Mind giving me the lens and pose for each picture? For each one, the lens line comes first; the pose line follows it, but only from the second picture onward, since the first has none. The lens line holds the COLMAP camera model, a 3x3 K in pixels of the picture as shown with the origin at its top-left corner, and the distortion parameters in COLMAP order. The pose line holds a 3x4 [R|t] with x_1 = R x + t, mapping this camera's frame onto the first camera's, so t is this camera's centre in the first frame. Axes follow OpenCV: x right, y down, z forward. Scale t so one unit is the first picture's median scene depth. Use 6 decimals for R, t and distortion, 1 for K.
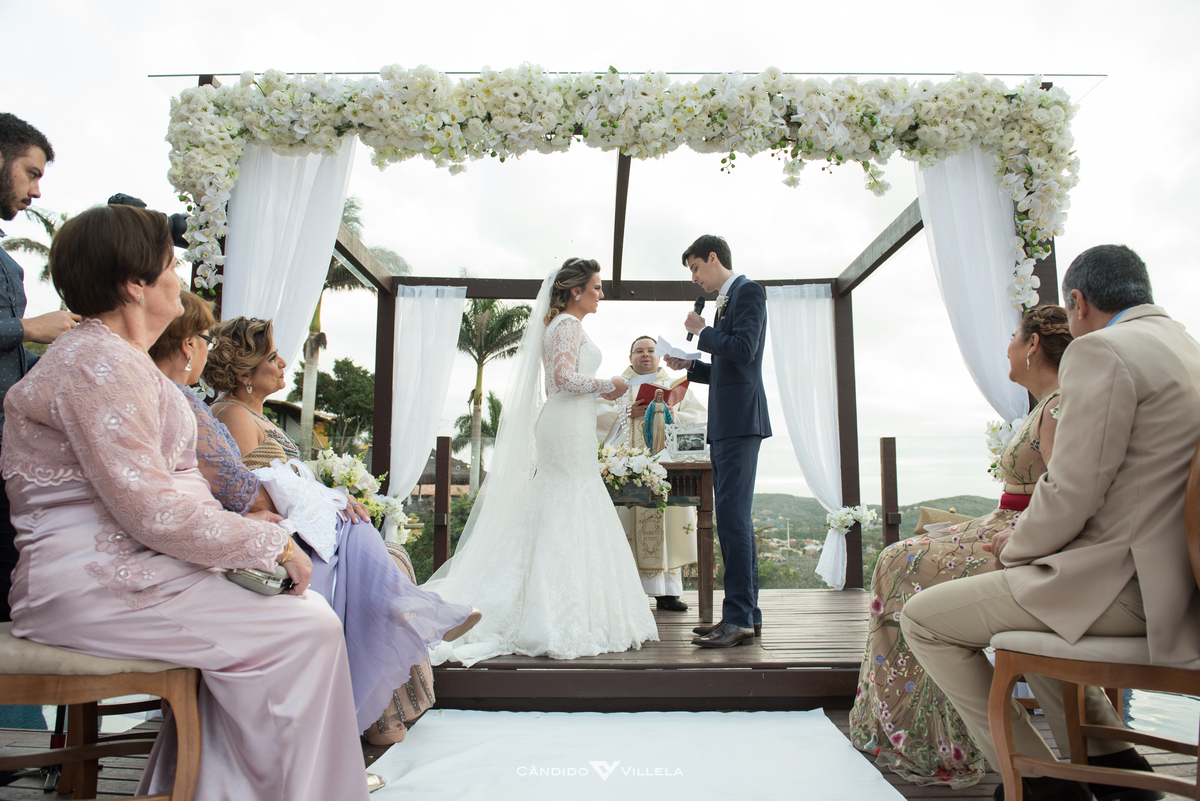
lens RADIAL K [[866.6, 0, 582.8], [0, 866.6, 390.0], [0, 0, 1]] dist [-0.030581, -0.001381]
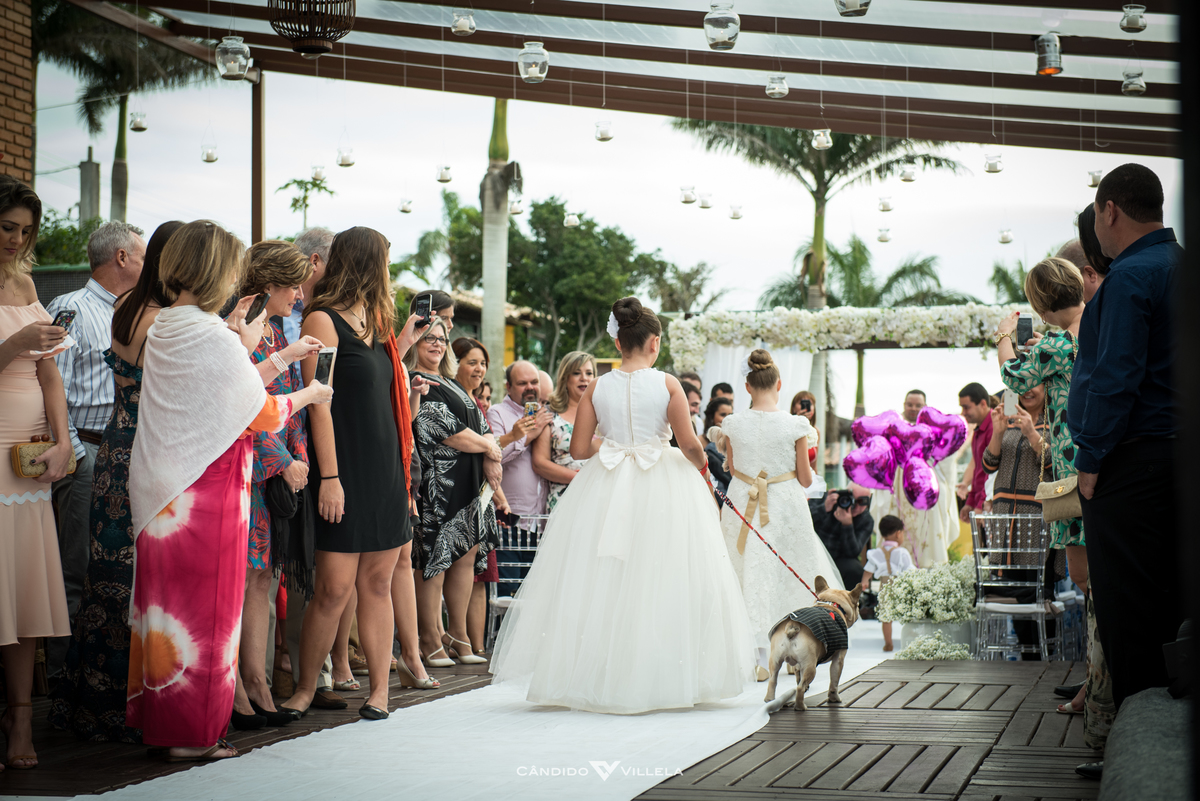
lens RADIAL K [[2274.8, 0, 594.6], [0, 2274.8, 404.1], [0, 0, 1]] dist [0.077452, 0.000000]
pose [[0.975977, -0.018051, -0.217124, 0.509107], [0.040058, 0.994440, 0.097386, -0.688799], [0.214158, -0.103744, 0.971274, -4.299288]]
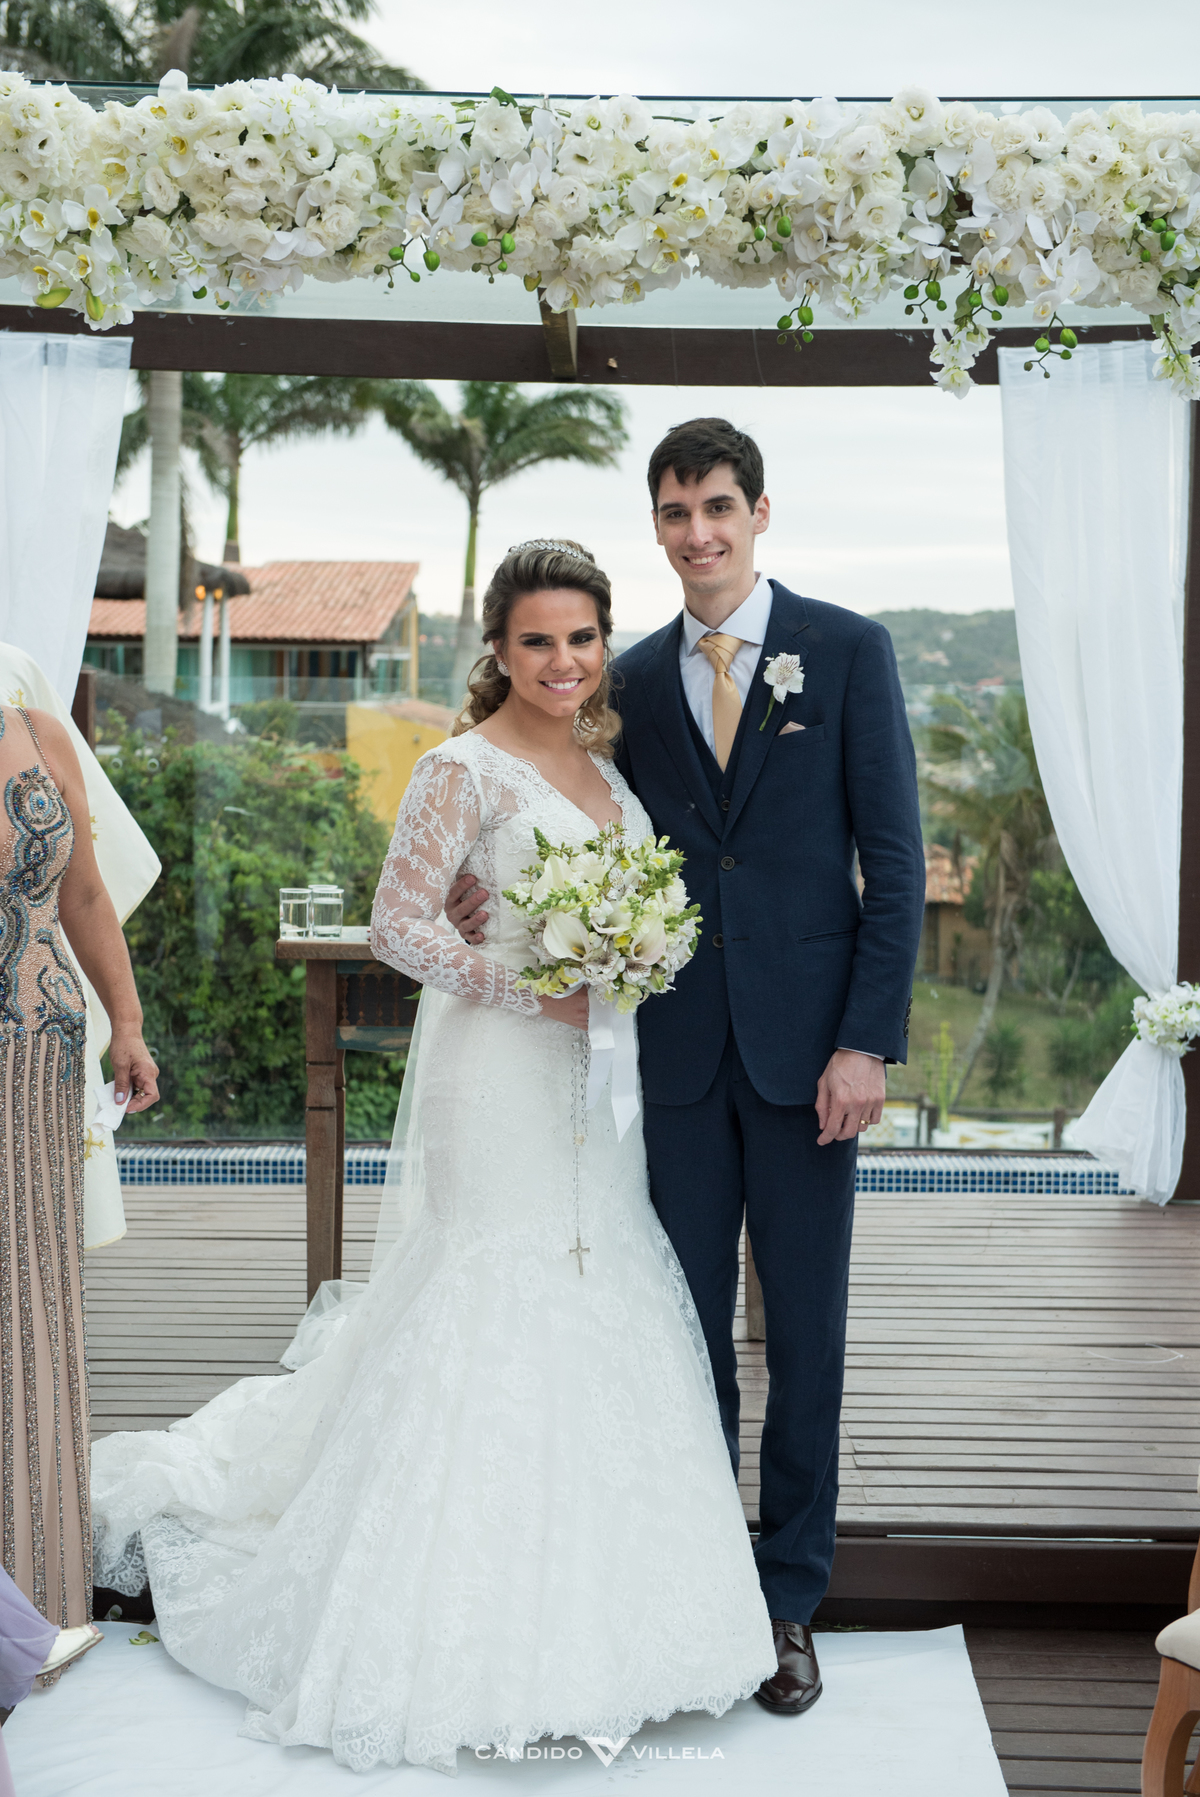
lens RADIAL K [[2968.3, 0, 567.2], [0, 2968.3, 879.9], [0, 0, 1]] dist [0.171453, 0.000000]
pose [[0.999854, 0.012158, 0.012033, 0.051658], [-0.014443, 0.976927, 0.213084, -0.312637], [-0.009165, -0.213226, 0.976960, -0.396045]]
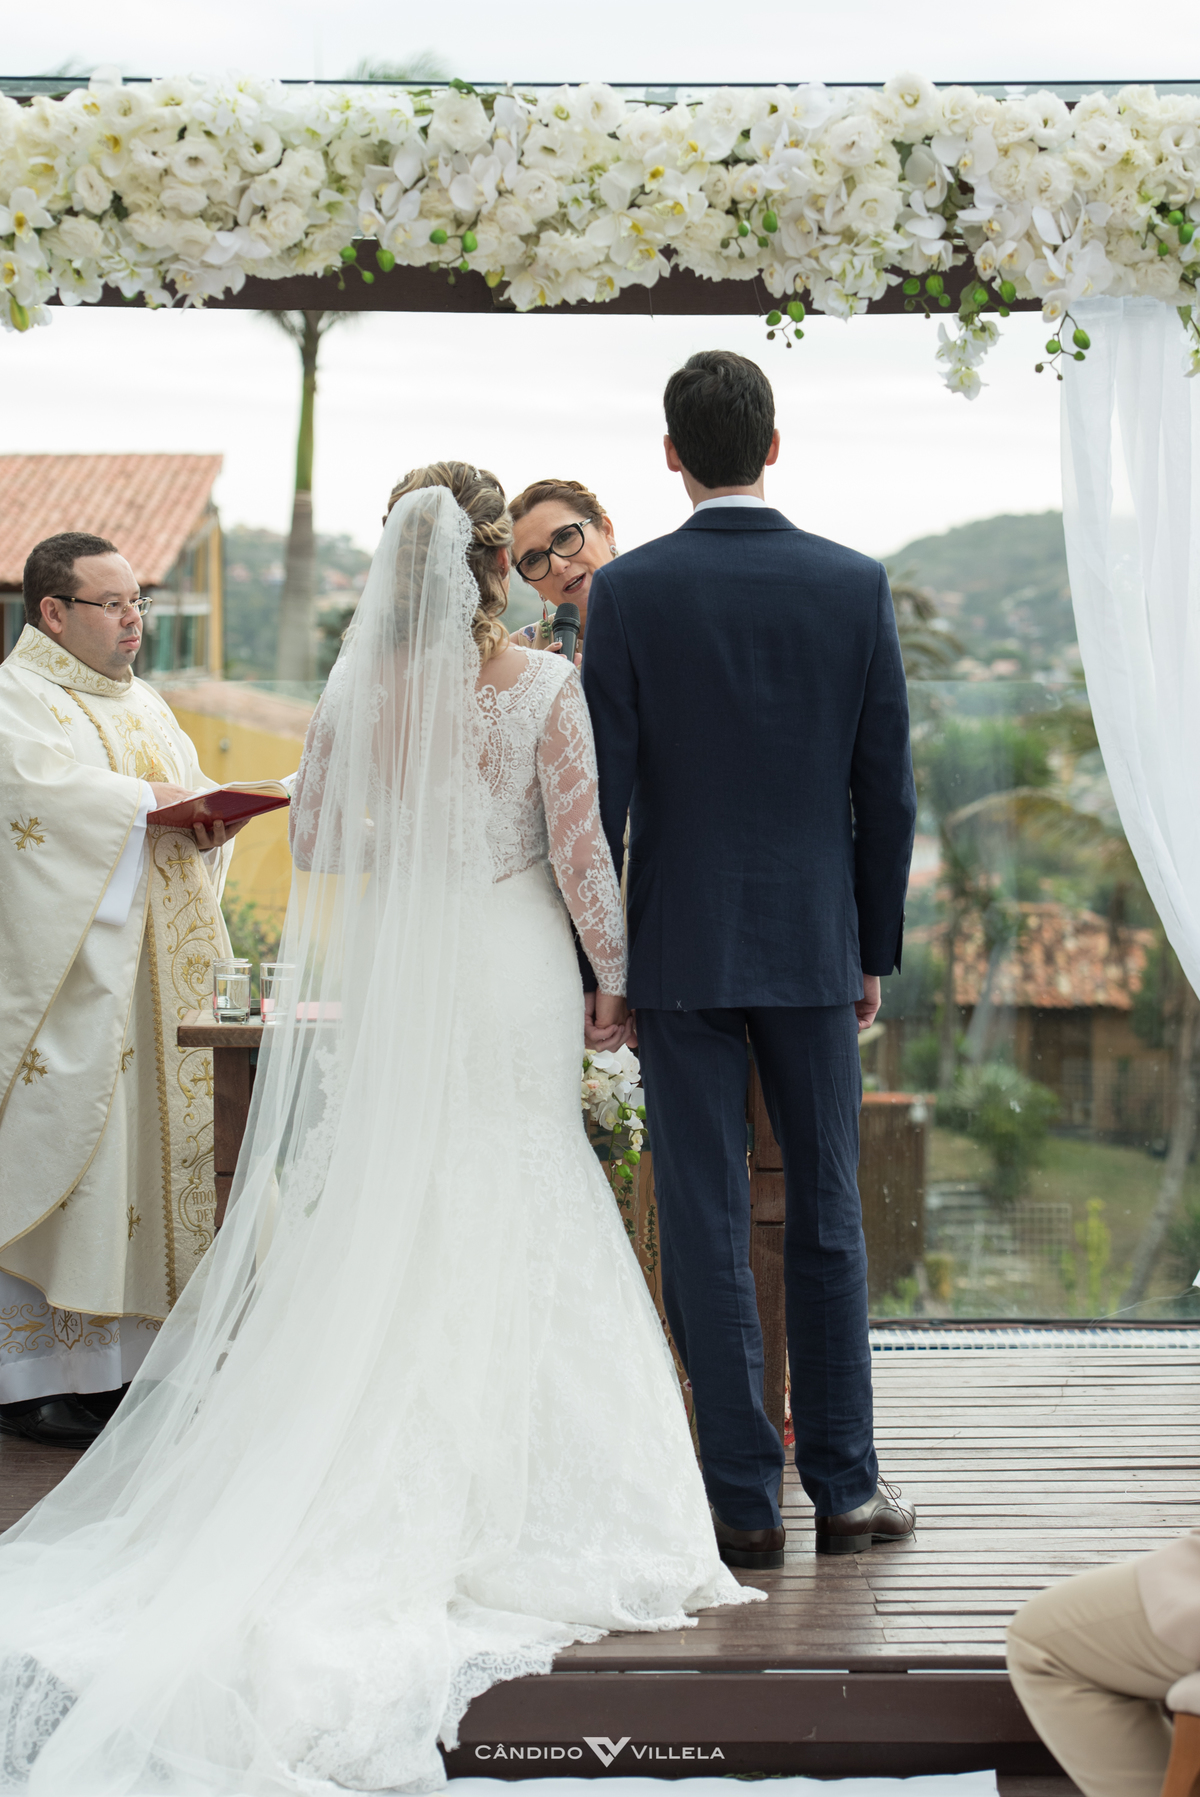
lens RADIAL K [[5065.3, 0, 510.2], [0, 5065.3, 879.3], [0, 0, 1]] dist [0.137964, 0.000000]
pose [[0.999783, 0.001009, 0.020820, 0.010667], [-0.005026, 0.981028, 0.193802, -0.454603], [-0.020230, -0.193864, 0.980820, -1.133443]]
